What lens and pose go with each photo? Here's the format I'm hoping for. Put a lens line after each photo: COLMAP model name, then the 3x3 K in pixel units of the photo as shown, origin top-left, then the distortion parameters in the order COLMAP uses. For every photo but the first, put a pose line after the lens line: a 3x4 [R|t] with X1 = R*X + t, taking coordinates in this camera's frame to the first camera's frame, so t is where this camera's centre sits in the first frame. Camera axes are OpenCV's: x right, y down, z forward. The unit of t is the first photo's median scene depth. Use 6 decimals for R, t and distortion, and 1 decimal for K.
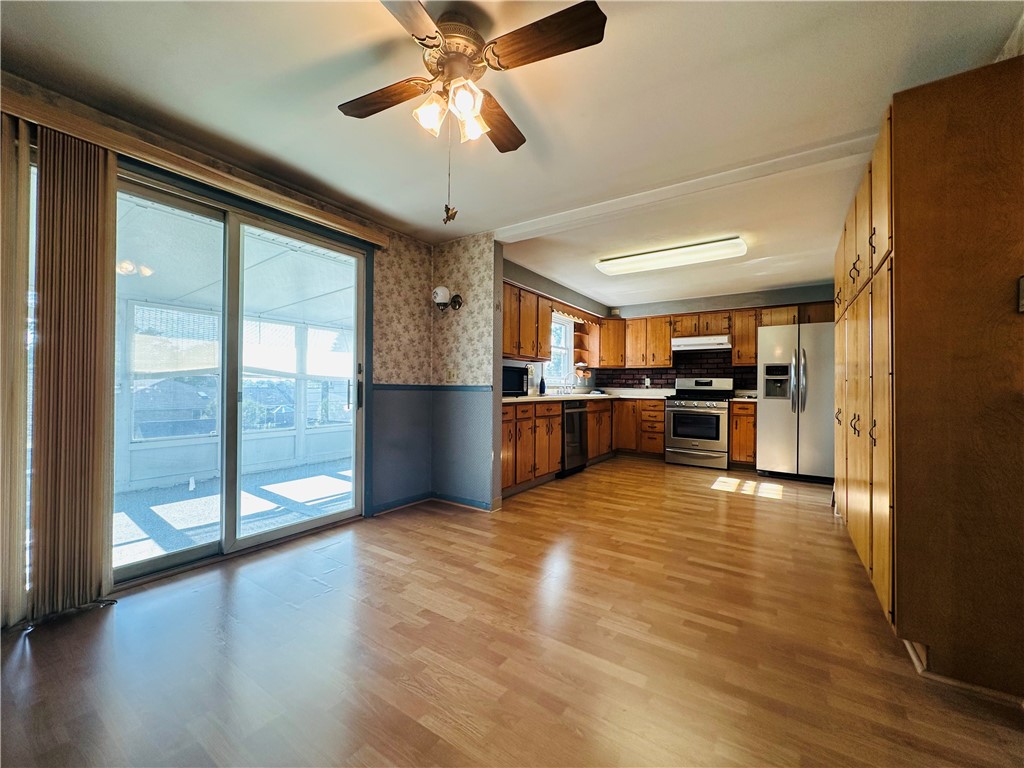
lens RADIAL K [[409.0, 0, 508.4], [0, 409.0, 381.1], [0, 0, 1]] dist [0.001130, -0.000473]
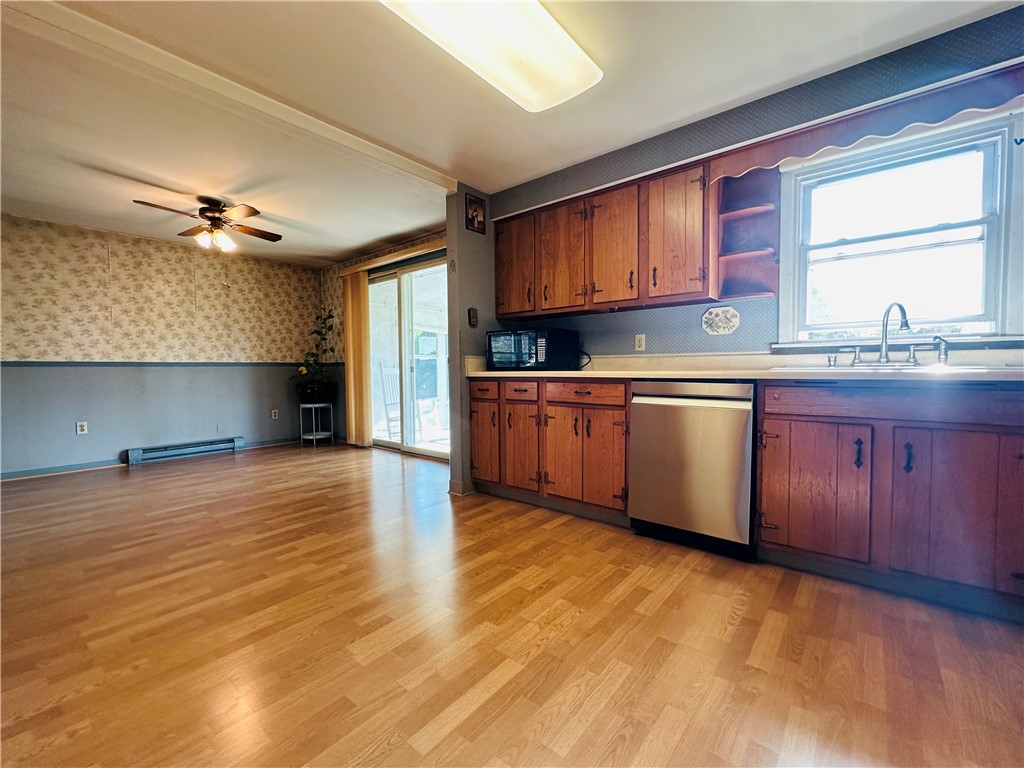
lens RADIAL K [[422.9, 0, 505.4], [0, 422.9, 384.9], [0, 0, 1]] dist [-0.003678, -0.000453]
pose [[-0.087159, 0.027729, -0.995808, 0.970570], [0.018781, 0.999481, 0.026187, 0.055851], [0.996017, -0.016420, -0.087635, 1.308357]]
